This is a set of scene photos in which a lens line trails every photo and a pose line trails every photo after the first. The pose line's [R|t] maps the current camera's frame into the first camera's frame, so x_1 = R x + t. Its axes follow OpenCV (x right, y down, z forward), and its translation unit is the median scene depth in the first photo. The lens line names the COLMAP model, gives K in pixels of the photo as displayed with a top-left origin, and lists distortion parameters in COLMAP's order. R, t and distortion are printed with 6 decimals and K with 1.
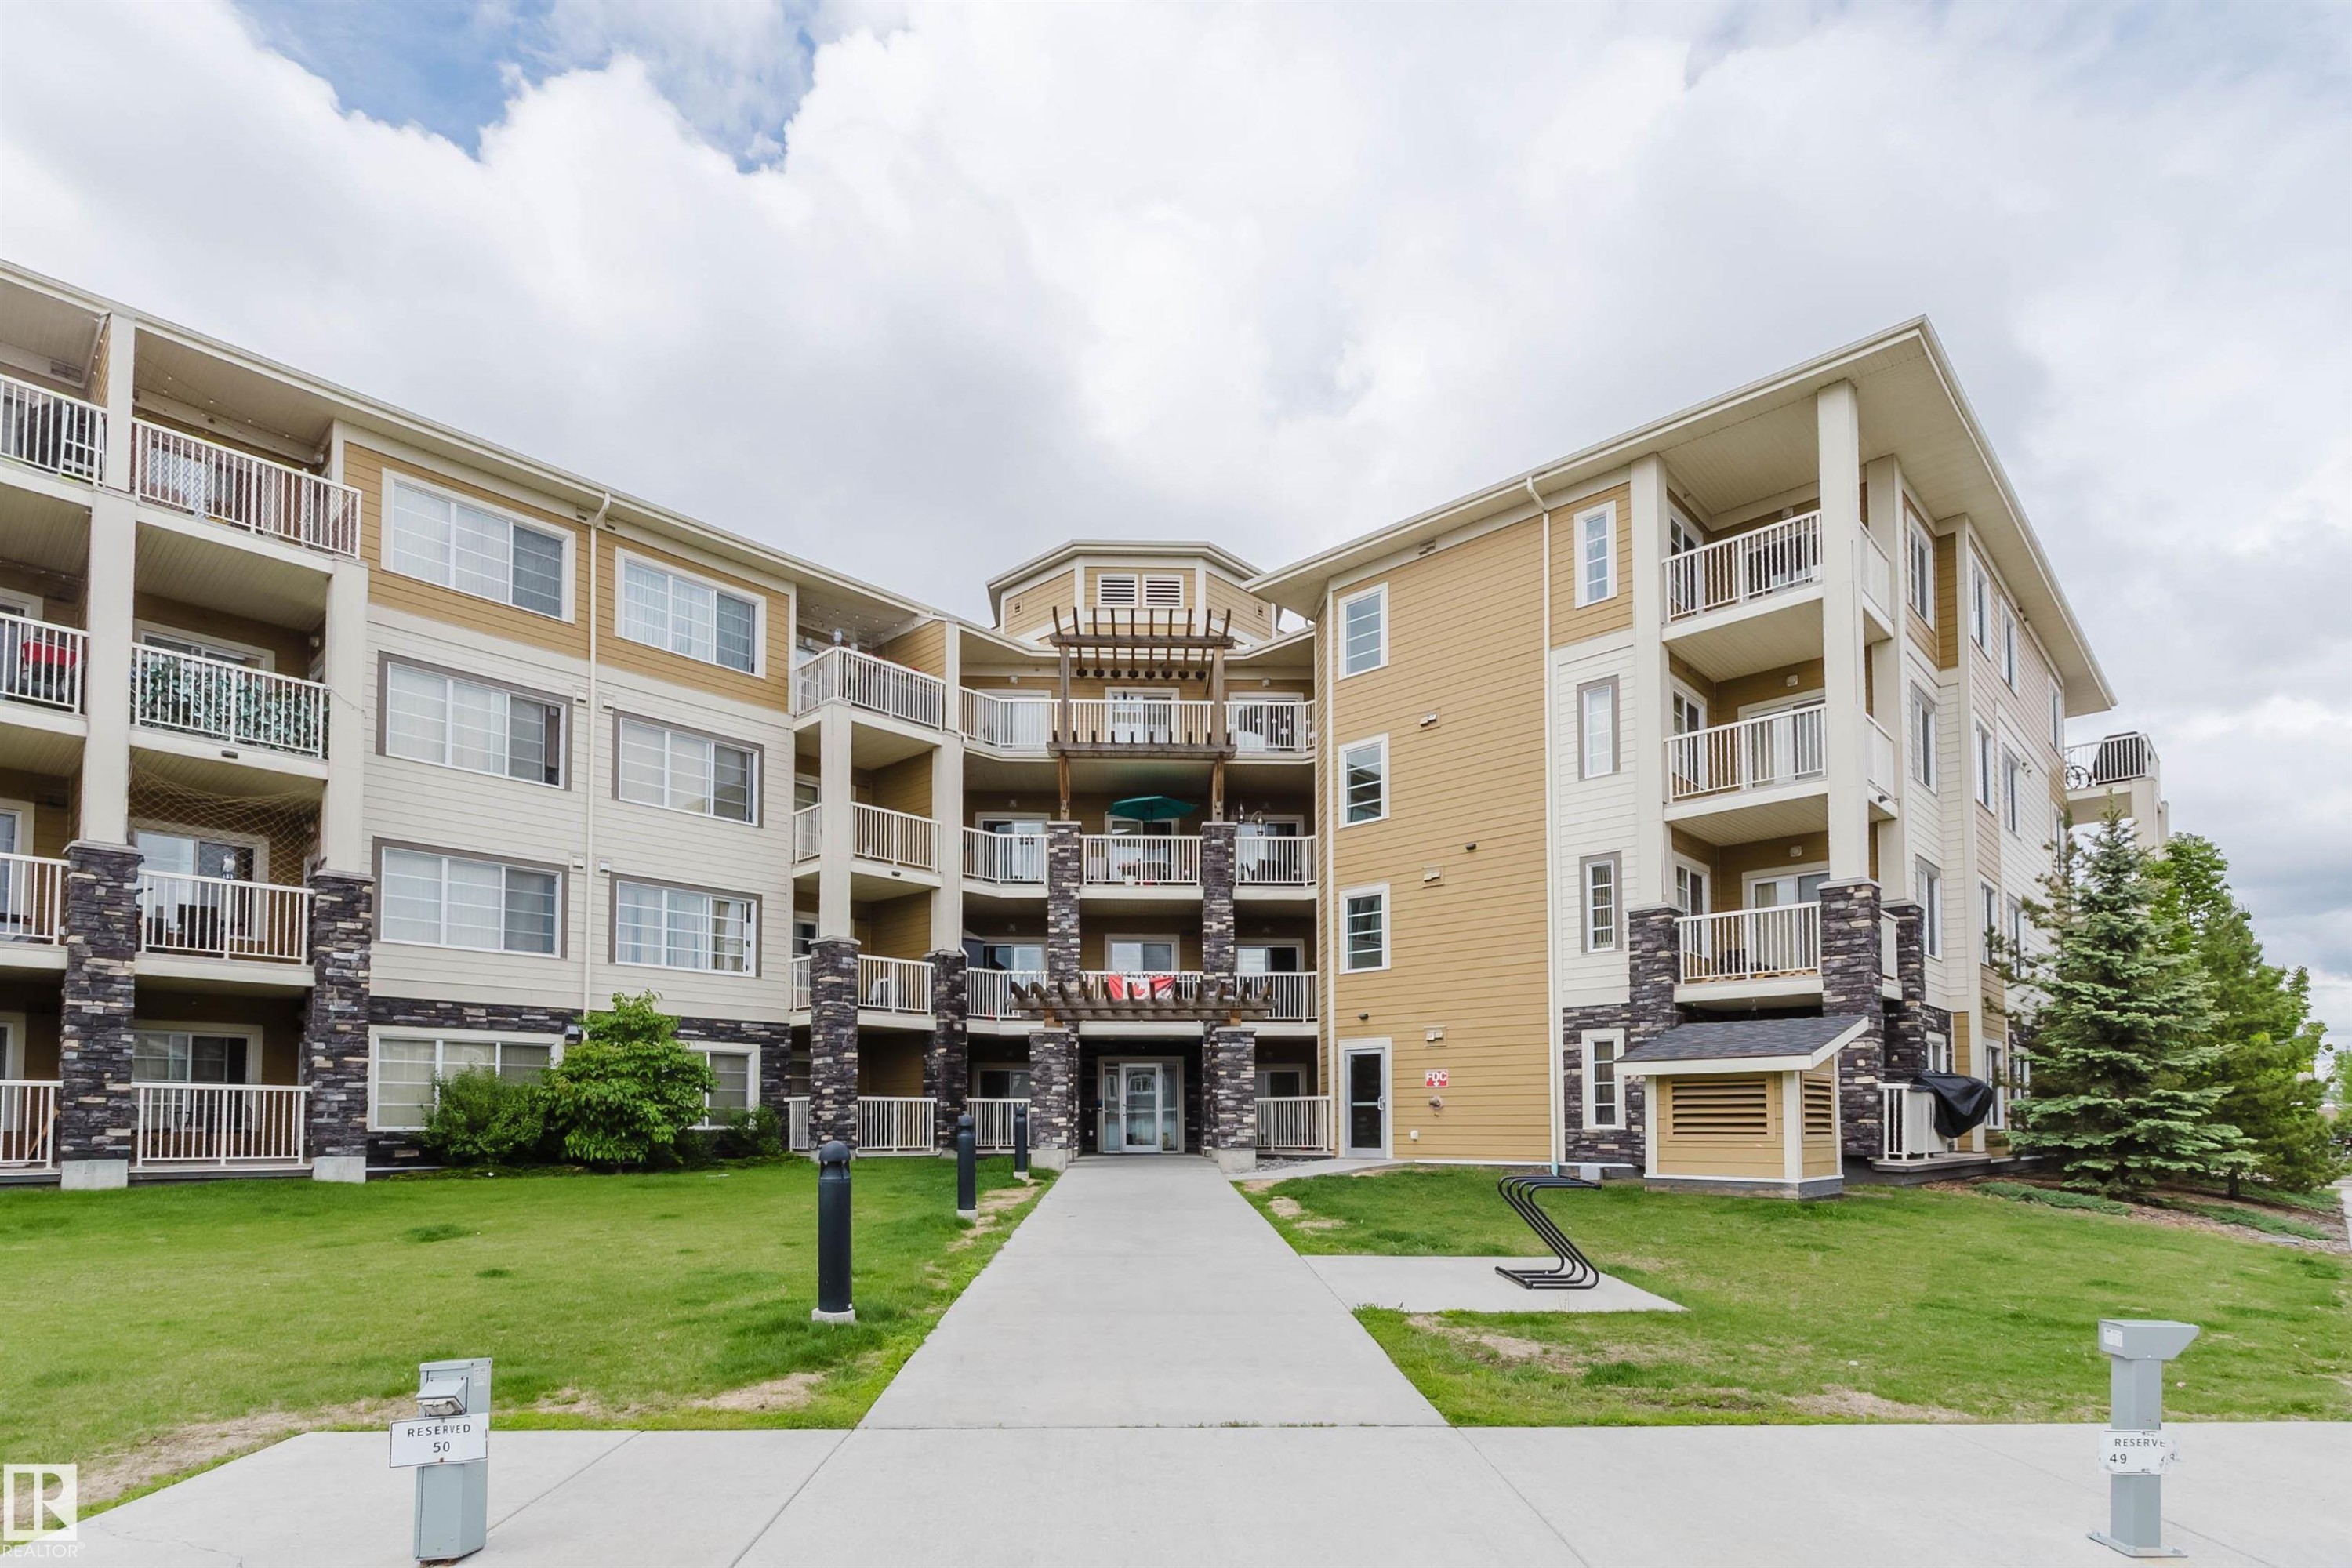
lens RADIAL K [[1060.8, 0, 1175.9], [0, 1060.8, 650.5], [0, 0, 1]] dist [0.000851, 0.000389]
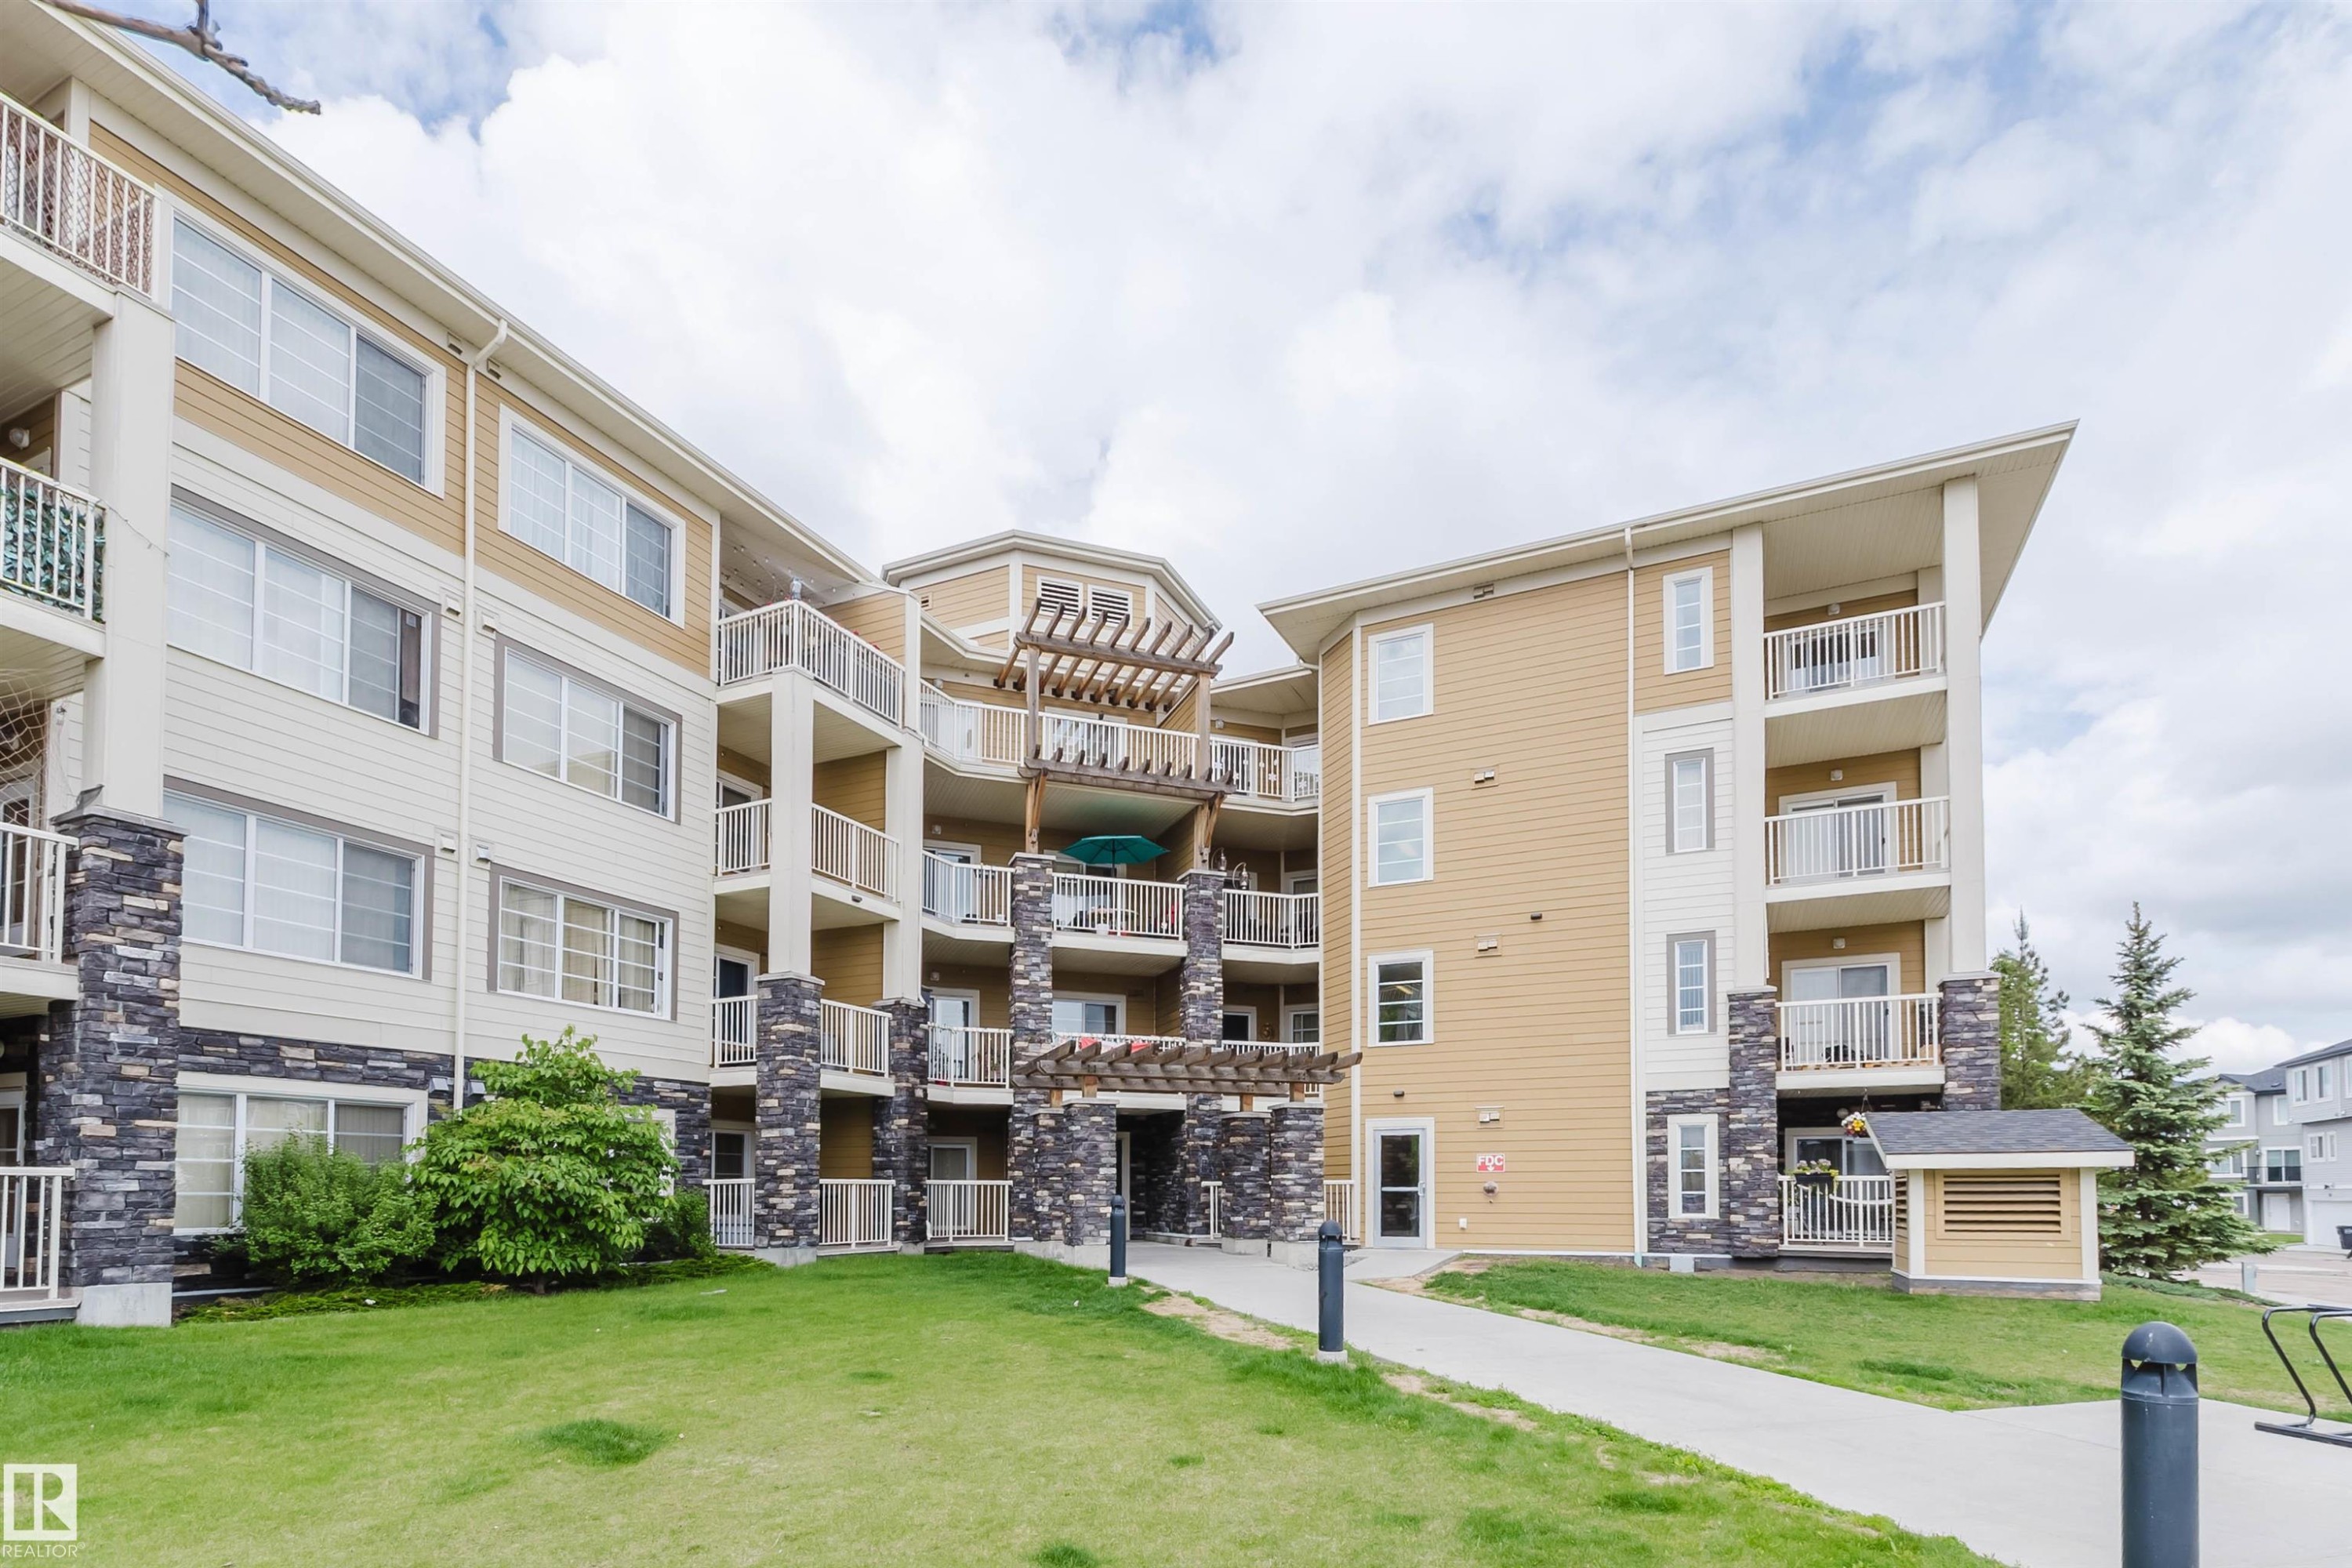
lens RADIAL K [[1078.2, 0, 1176.0], [0, 1078.2, 784.0], [0, 0, 1]] dist [0.000838, -0.000113]
pose [[0.954879, 0.105969, 0.277445, -0.304494], [-0.121686, 0.991762, 0.040005, 0.074432], [-0.270920, -0.071961, 0.959908, 0.202293]]
